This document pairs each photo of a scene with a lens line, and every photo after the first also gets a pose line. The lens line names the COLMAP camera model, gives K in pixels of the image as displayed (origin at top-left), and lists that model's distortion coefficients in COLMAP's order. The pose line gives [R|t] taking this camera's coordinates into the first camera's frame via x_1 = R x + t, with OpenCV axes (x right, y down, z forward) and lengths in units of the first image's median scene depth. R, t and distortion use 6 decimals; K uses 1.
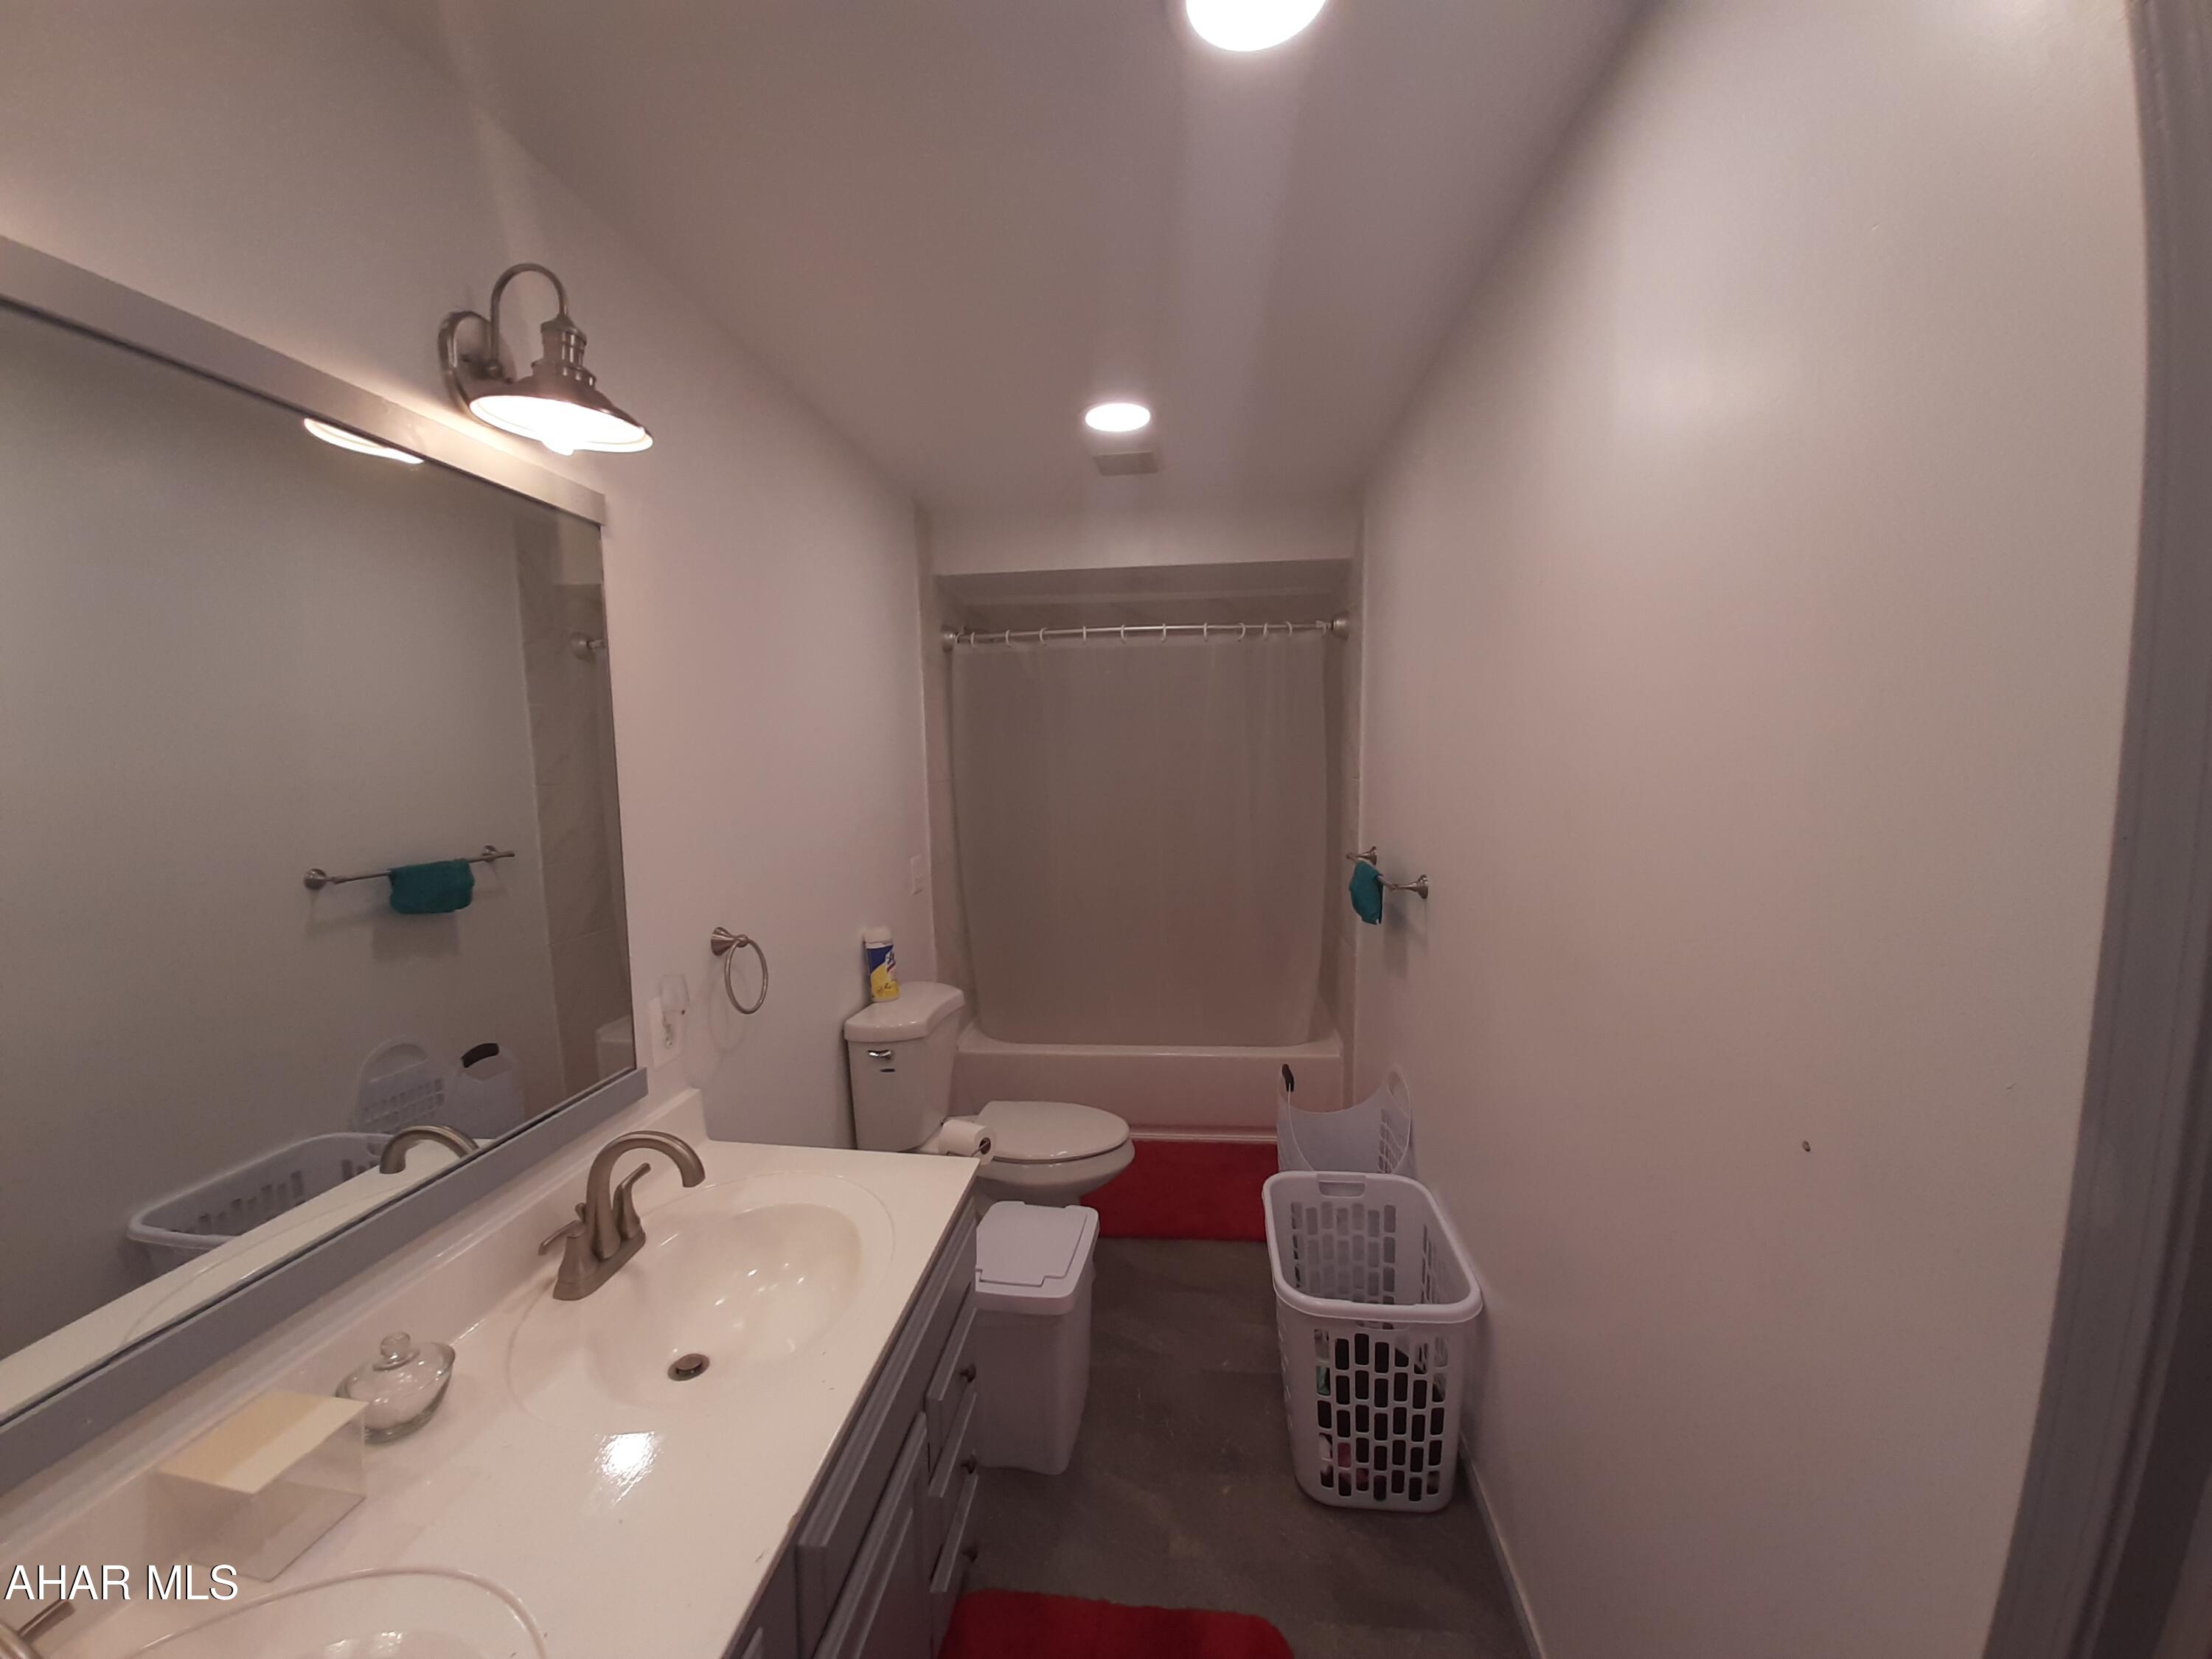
lens RADIAL K [[853.2, 0, 1095.1], [0, 853.2, 838.6], [0, 0, 1]] dist [0.011700, -0.014021]
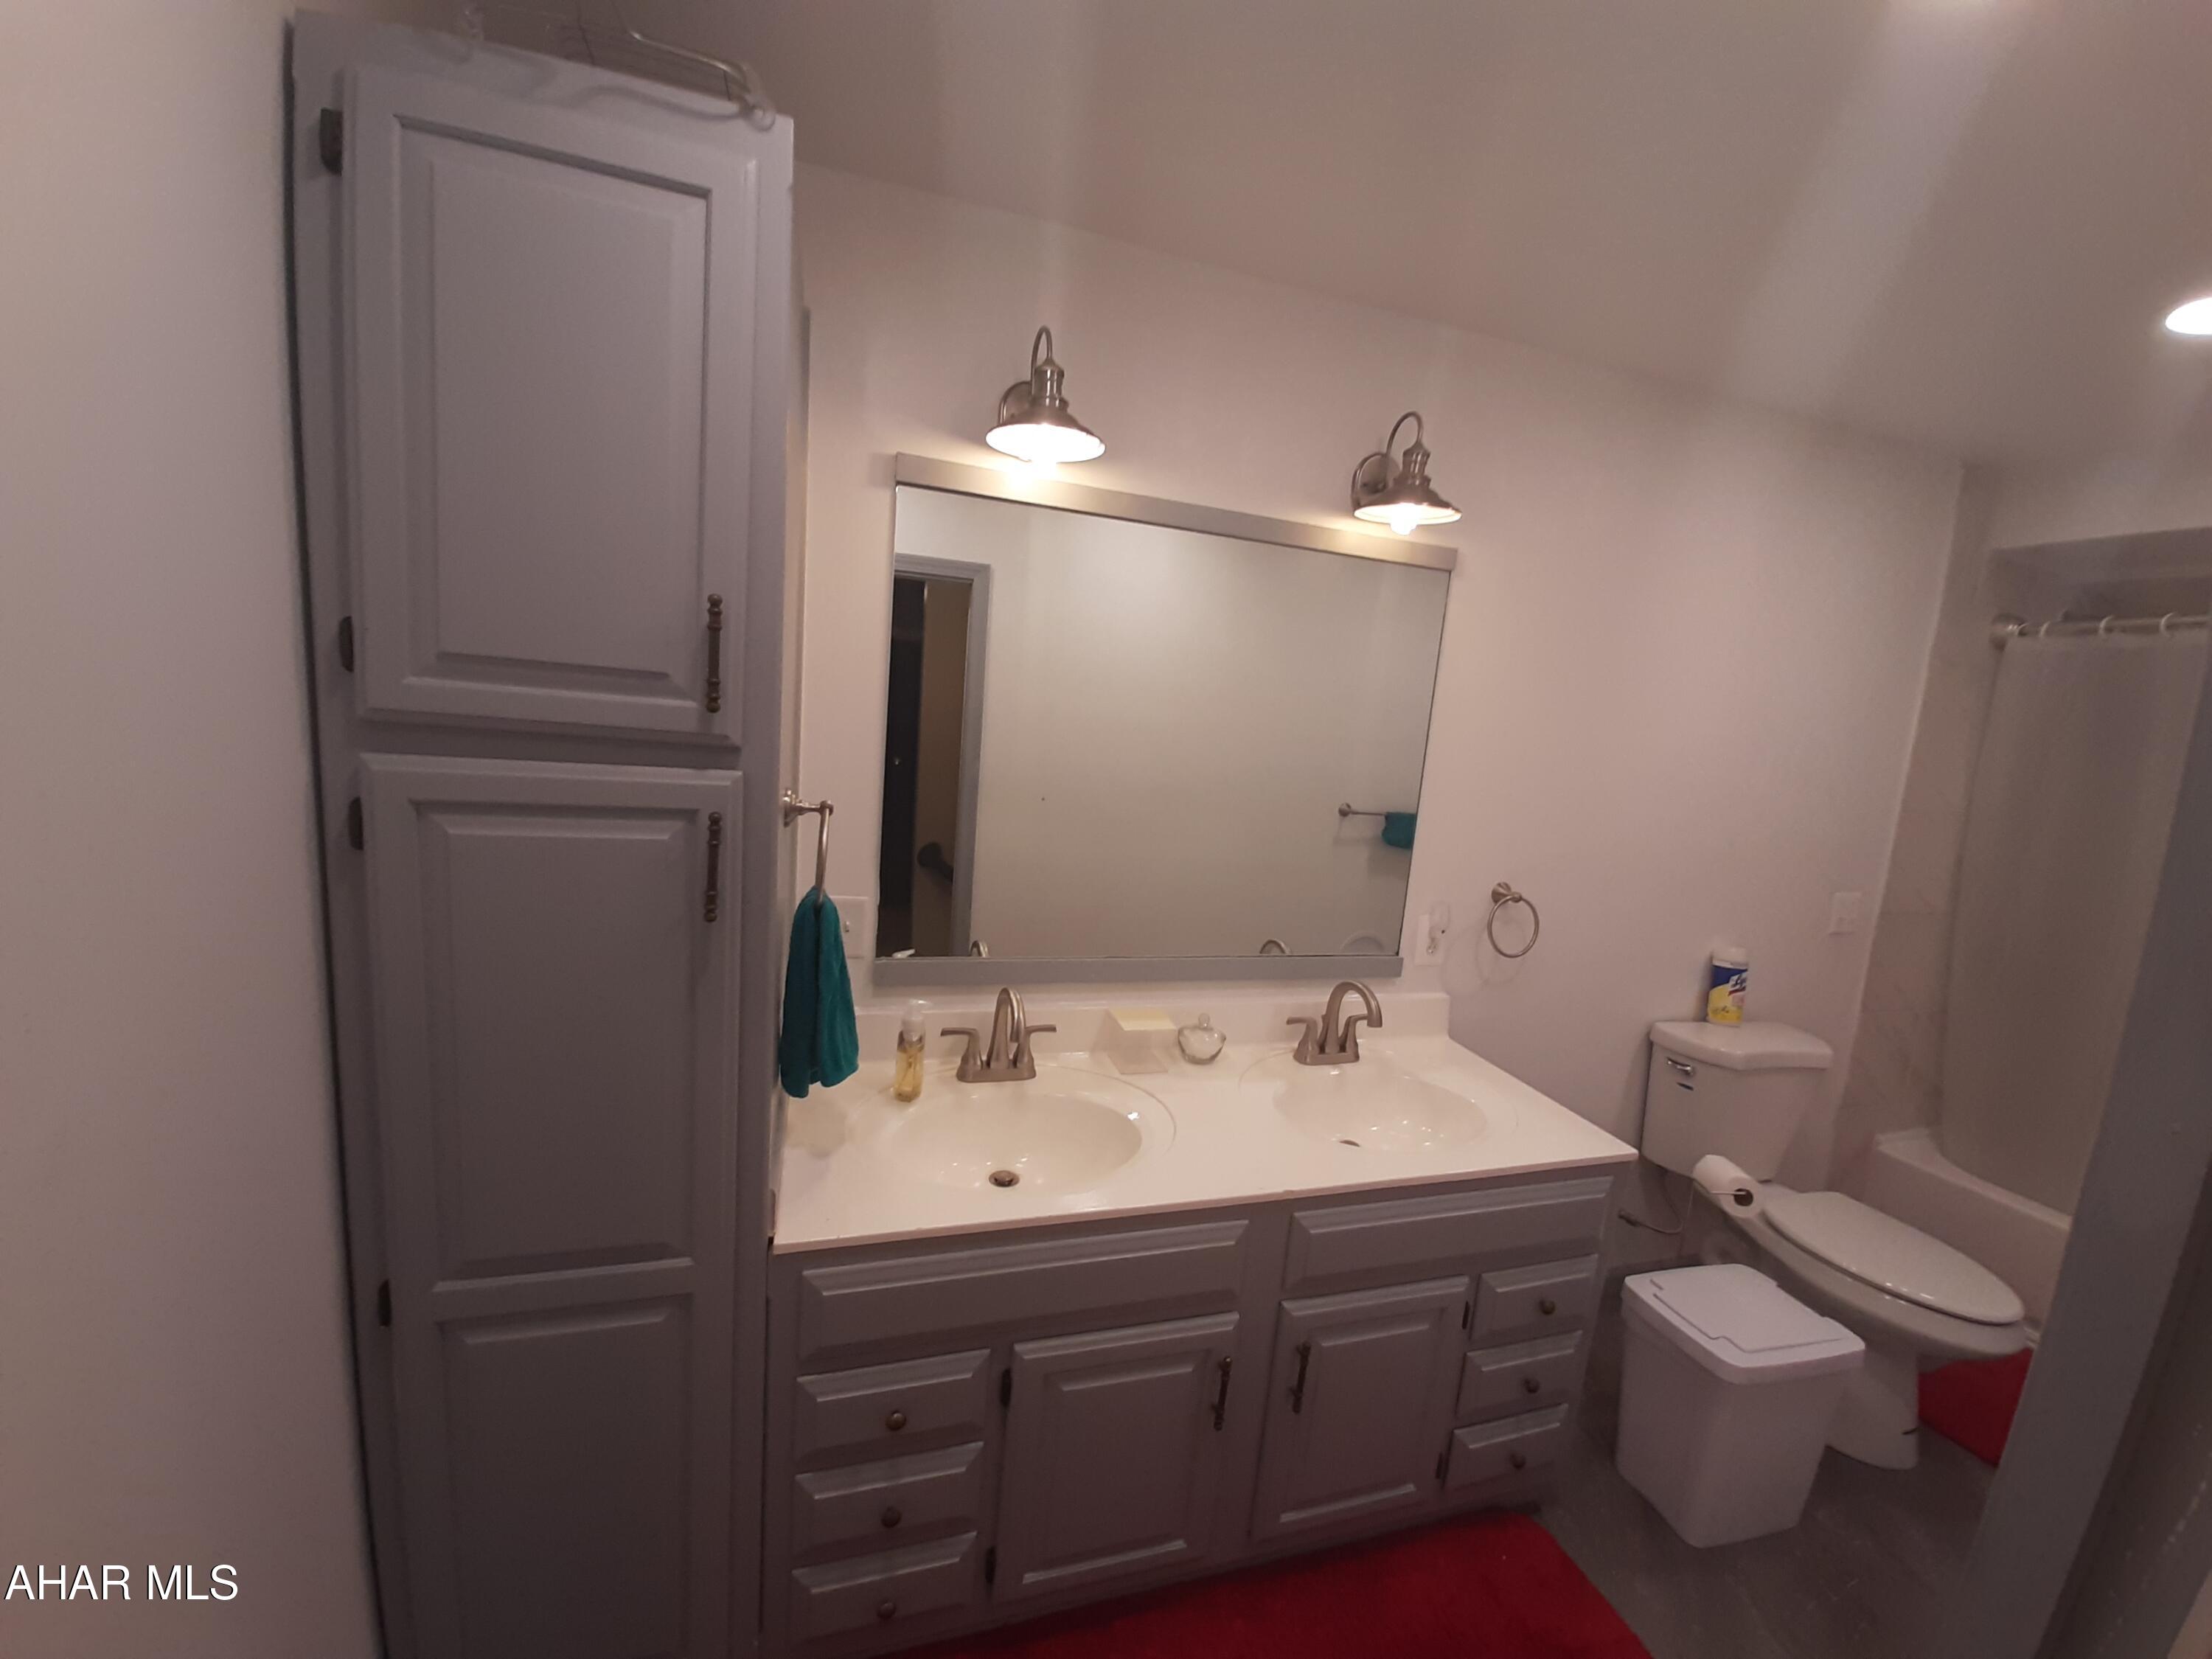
lens RADIAL K [[853.2, 0, 1095.1], [0, 853.2, 838.6], [0, 0, 1]] dist [0.011700, -0.014021]
pose [[0.403798, 0.175968, -0.897765, 0.309774], [-0.174791, 0.978089, 0.113094, 0.004488], [0.897995, 0.111254, 0.425708, -0.045045]]
